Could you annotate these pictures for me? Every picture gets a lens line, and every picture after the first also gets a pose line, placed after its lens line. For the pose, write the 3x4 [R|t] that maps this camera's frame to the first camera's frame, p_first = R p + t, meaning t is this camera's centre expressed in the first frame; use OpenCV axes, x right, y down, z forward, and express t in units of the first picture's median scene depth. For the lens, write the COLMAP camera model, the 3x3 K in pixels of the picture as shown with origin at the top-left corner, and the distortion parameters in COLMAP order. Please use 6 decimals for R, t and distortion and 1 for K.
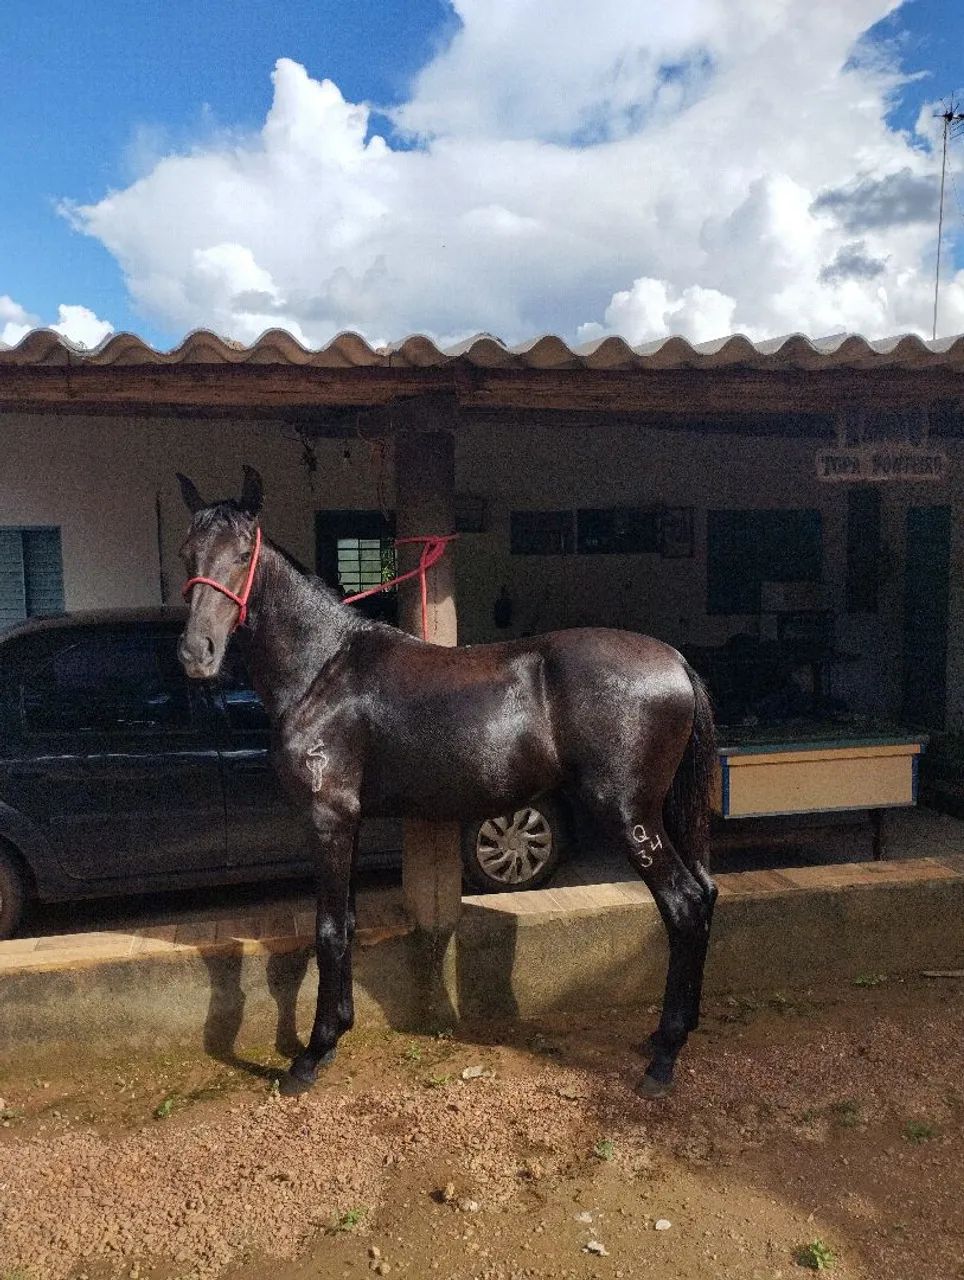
lens RADIAL K [[1030.7, 0, 482.0], [0, 1030.7, 640.0], [0, 0, 1]] dist [0.097214, -0.116891]
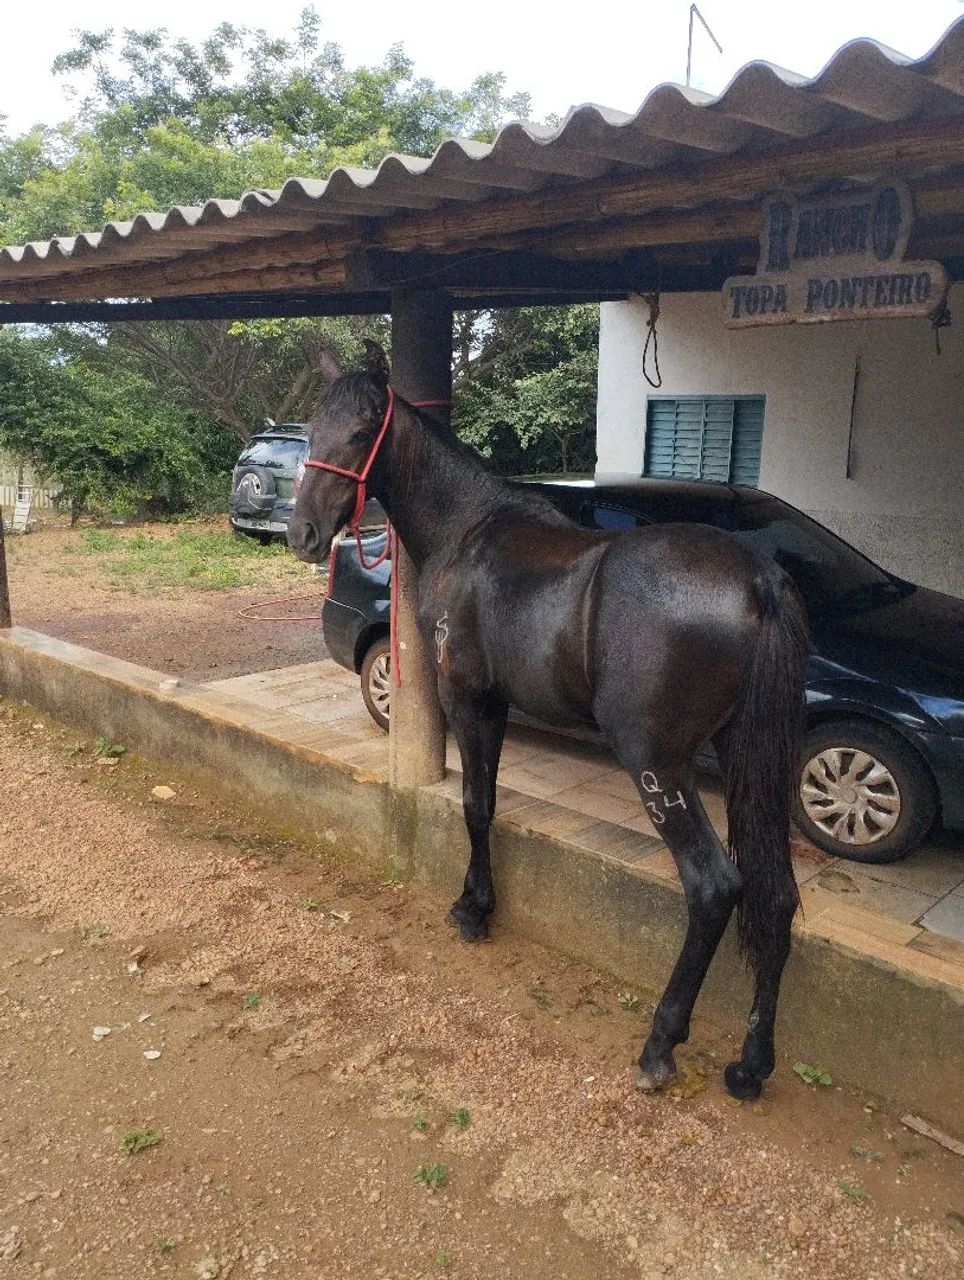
lens RADIAL K [[1040.7, 0, 482.0], [0, 1040.7, 640.0], [0, 0, 1]] dist [0.002454, -0.003621]
pose [[0.539924, 0.195712, -0.818645, 0.520775], [-0.094236, 0.980533, 0.172262, -0.035763], [0.836422, -0.015863, 0.547856, 0.317366]]
